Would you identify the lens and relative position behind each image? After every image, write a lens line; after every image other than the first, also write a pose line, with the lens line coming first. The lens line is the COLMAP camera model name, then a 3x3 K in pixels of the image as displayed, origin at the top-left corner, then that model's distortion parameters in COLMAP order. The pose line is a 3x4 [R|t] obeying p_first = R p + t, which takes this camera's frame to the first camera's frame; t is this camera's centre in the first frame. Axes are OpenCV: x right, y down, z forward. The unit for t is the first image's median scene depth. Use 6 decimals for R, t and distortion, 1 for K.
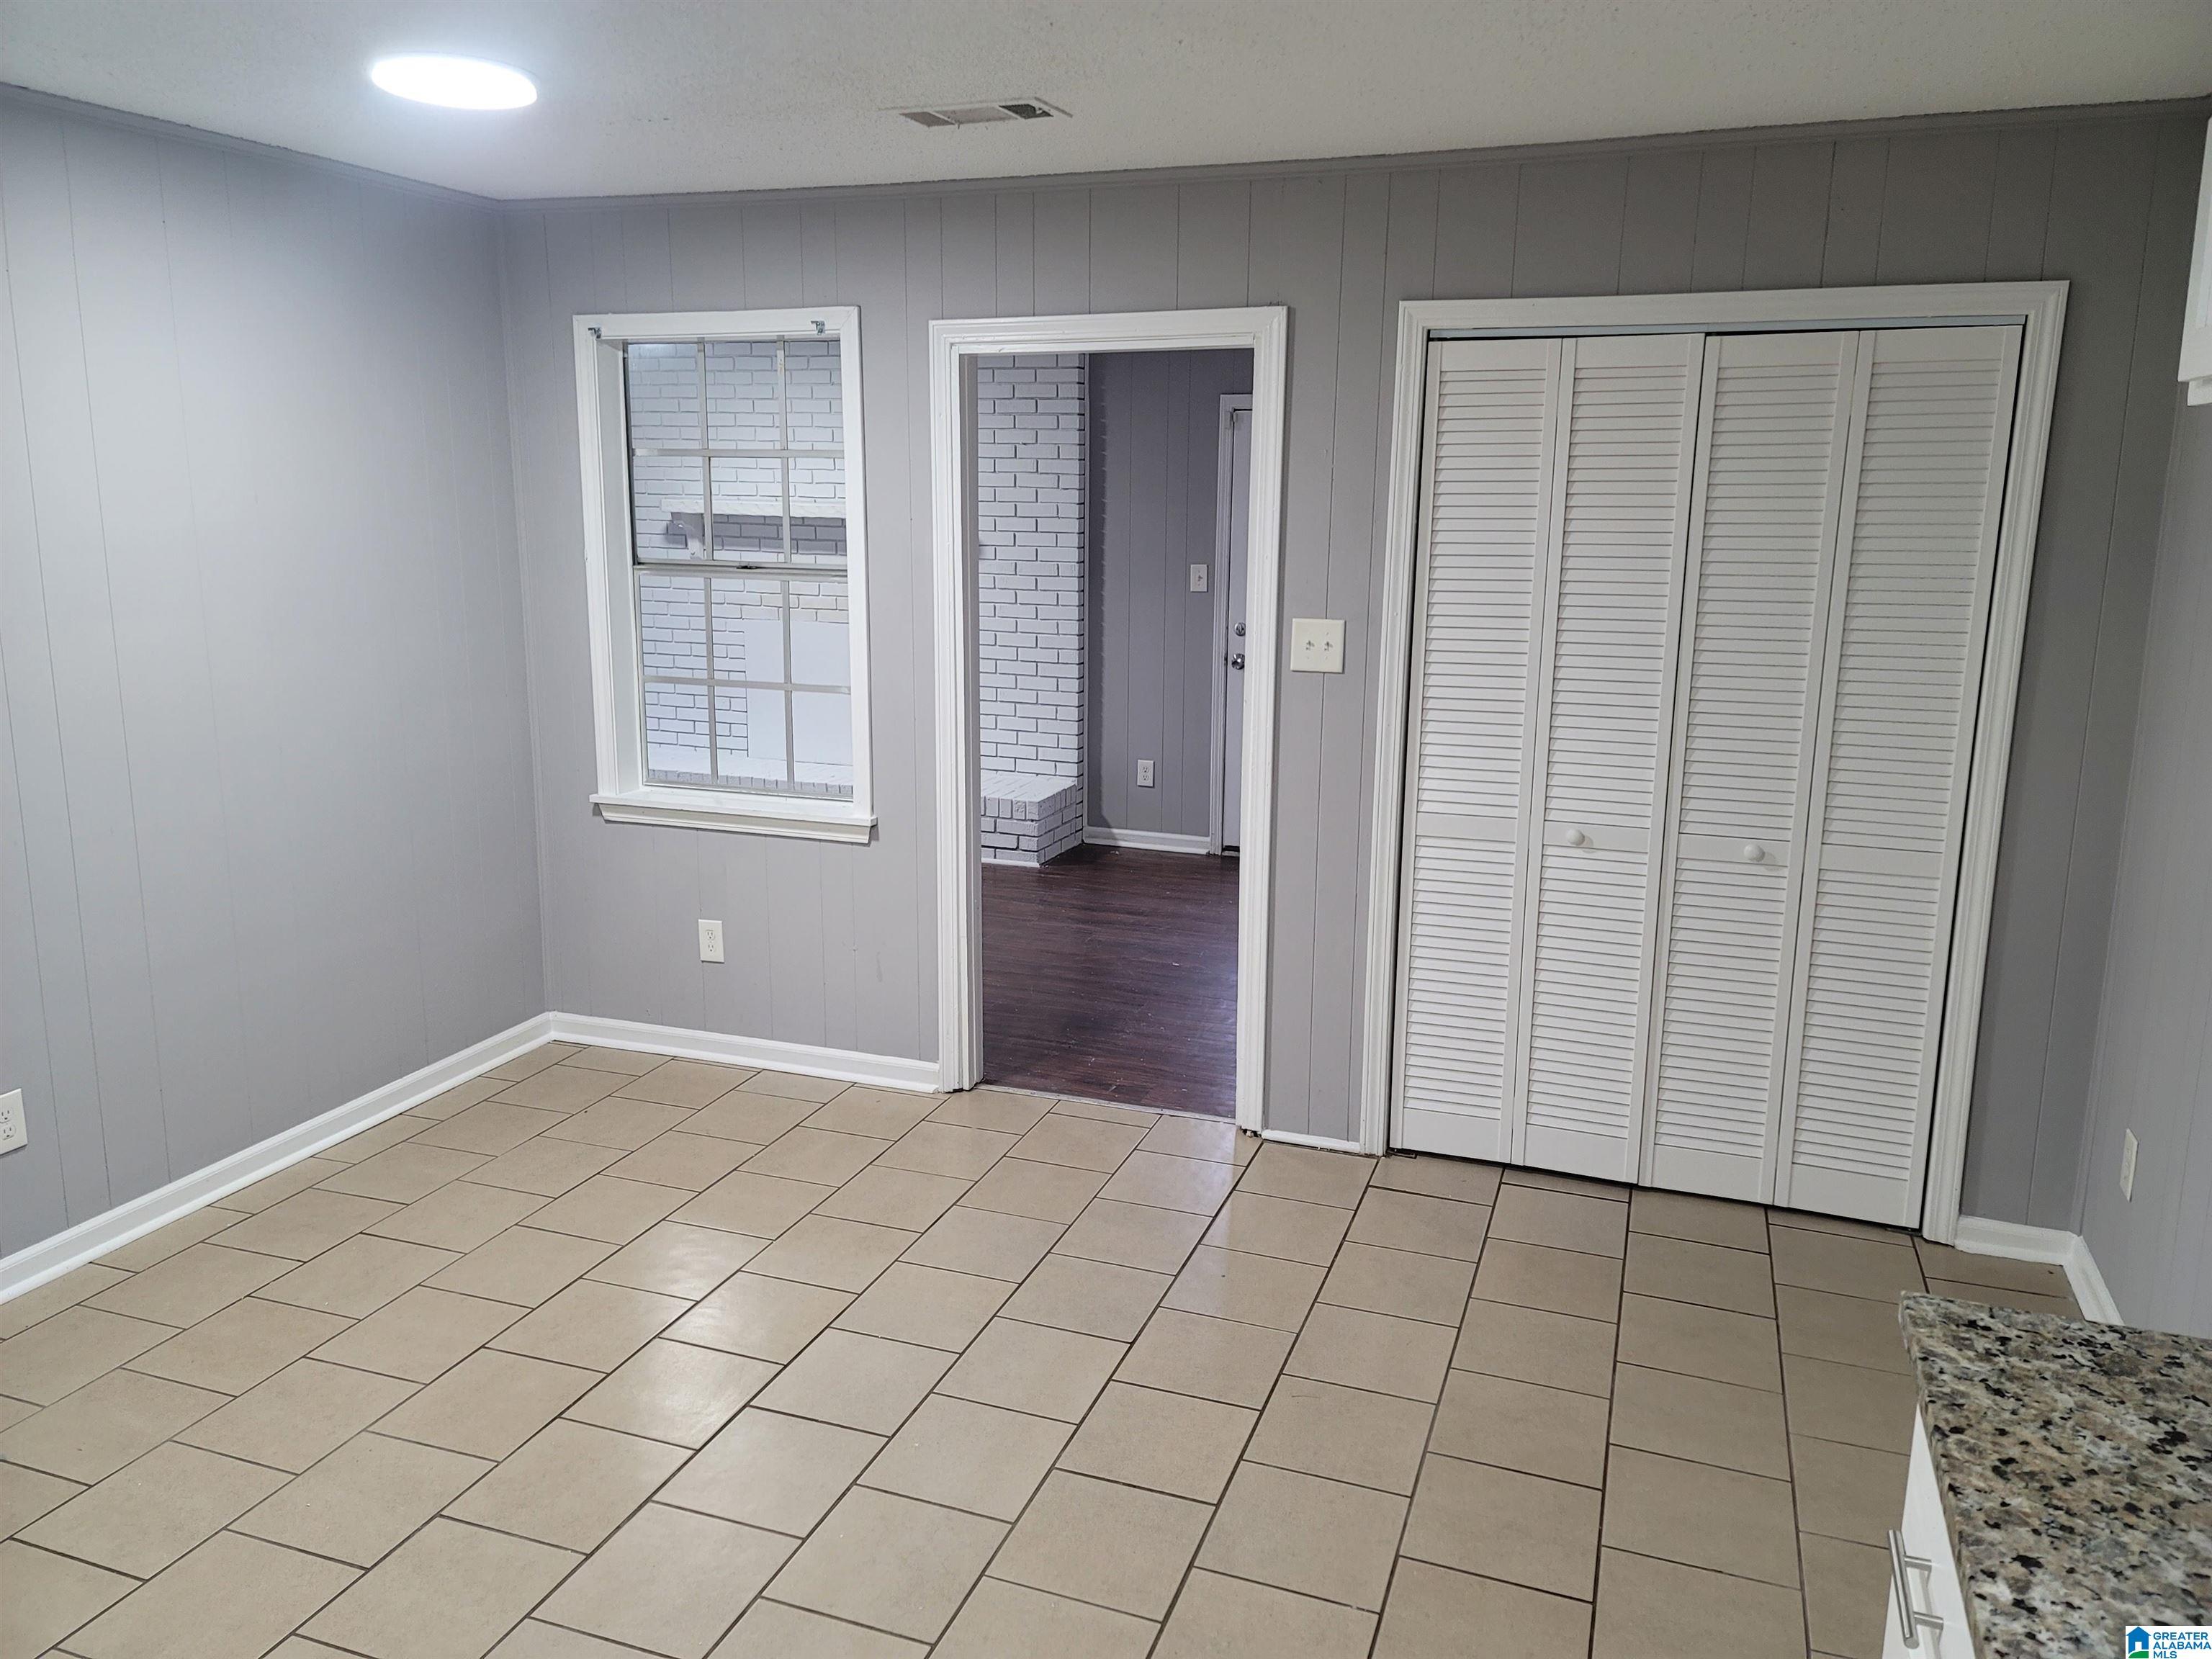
lens RADIAL K [[1613.7, 0, 1108.6], [0, 1613.7, 798.3], [0, 0, 1]] dist [-0.002078, -0.003259]
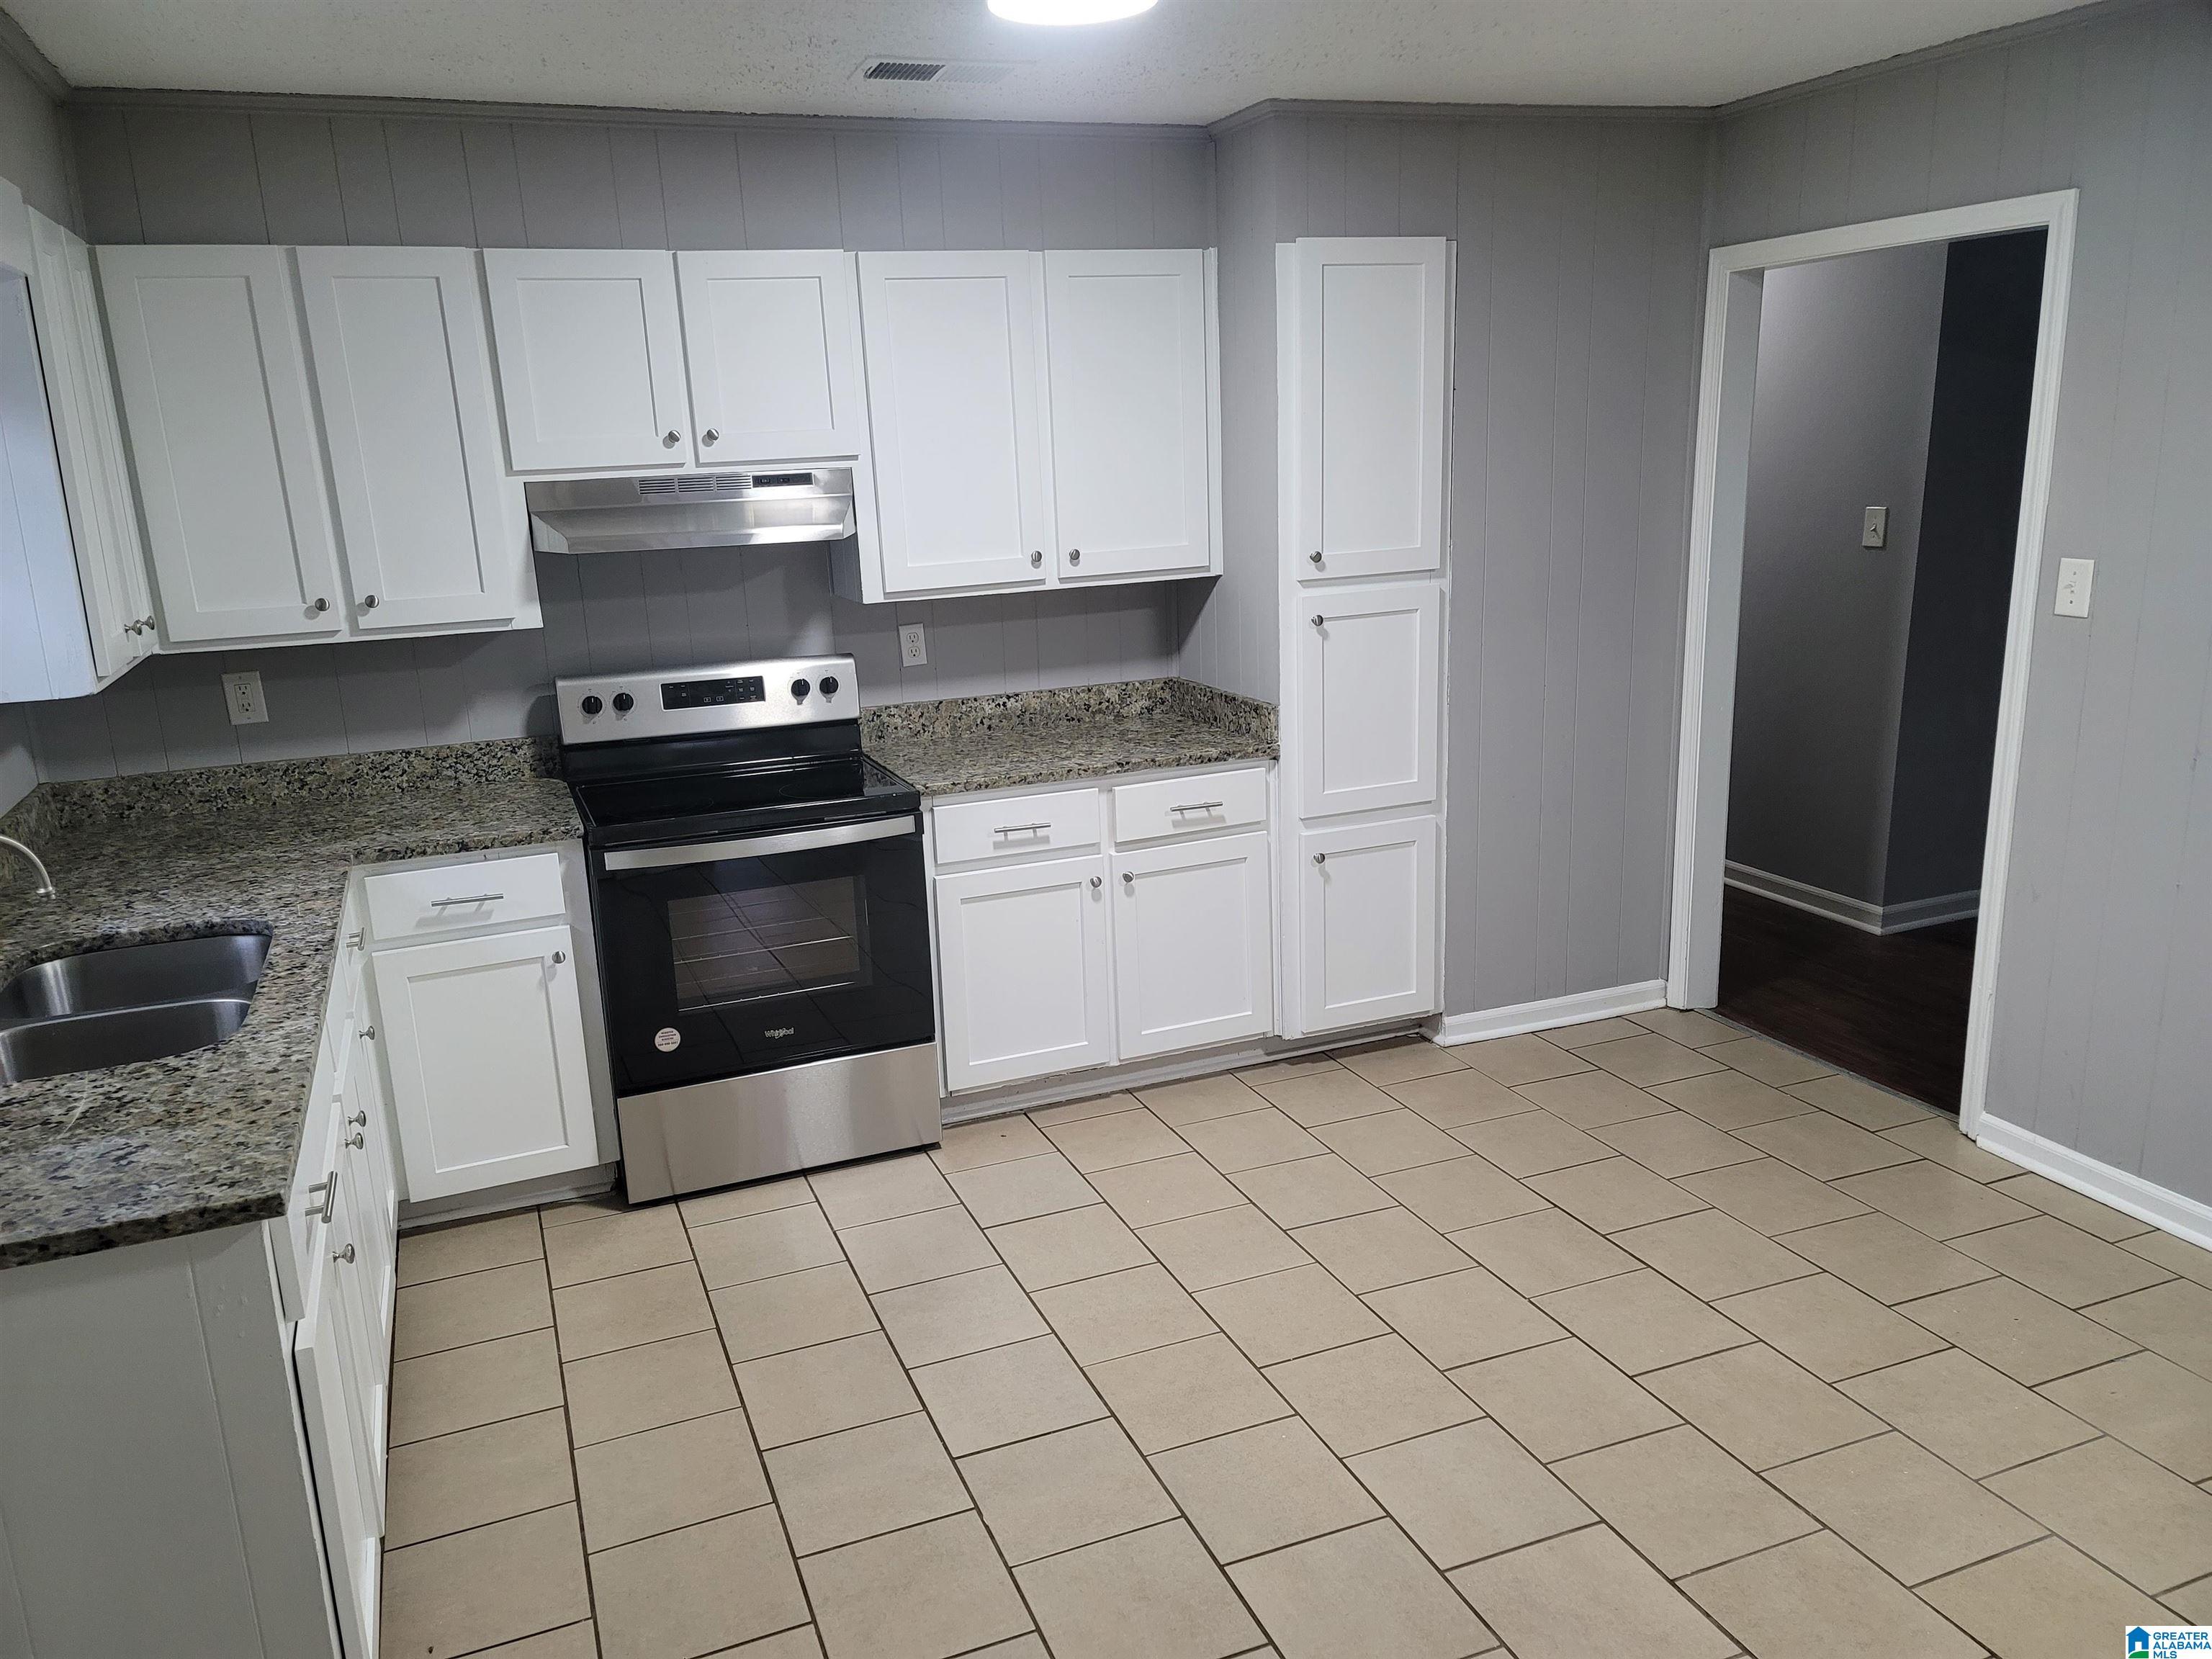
lens RADIAL K [[1600.2, 0, 1106.0], [0, 1600.2, 829.5], [0, 0, 1]] dist [0.001894, -0.000588]
pose [[-0.739996, 0.180148, -0.648037, 0.808441], [-0.104390, 0.921030, 0.375241, -0.453559], [0.664461, 0.345325, -0.662753, 2.212845]]
